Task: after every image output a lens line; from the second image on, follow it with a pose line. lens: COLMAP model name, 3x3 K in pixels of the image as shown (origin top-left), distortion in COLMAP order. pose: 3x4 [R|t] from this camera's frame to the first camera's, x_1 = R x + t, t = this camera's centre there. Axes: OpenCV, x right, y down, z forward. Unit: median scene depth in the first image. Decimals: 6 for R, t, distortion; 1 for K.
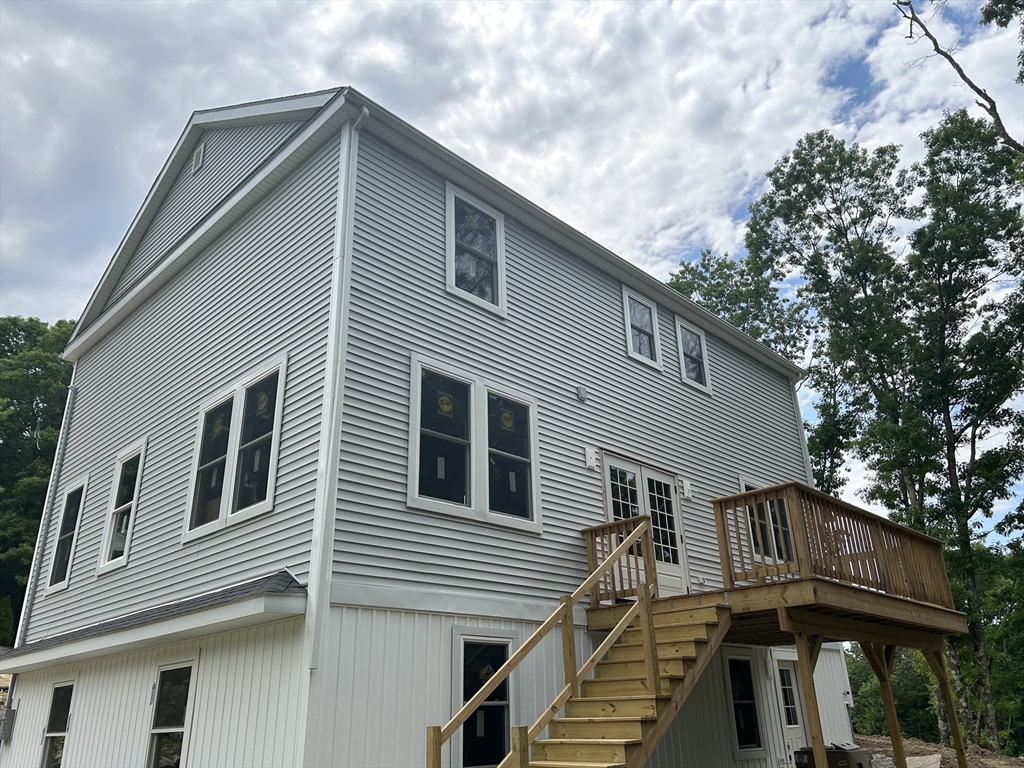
lens RADIAL K [[772.1, 0, 512.7], [0, 772.1, 395.8], [0, 0, 1]] dist [0.070403, -0.071239]
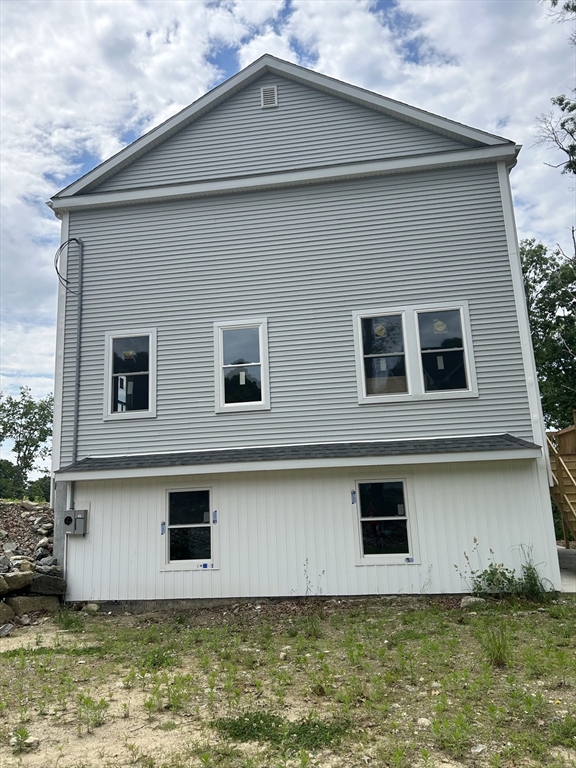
lens RADIAL K [[579.1, 0, 292.5], [0, 579.1, 377.8], [0, 0, 1]] dist [0.070403, -0.071239]
pose [[0.810410, 0.117196, 0.574021, -1.020340], [-0.209372, 0.973019, 0.096937, 0.048901], [-0.547173, -0.198743, 0.813082, 0.135877]]
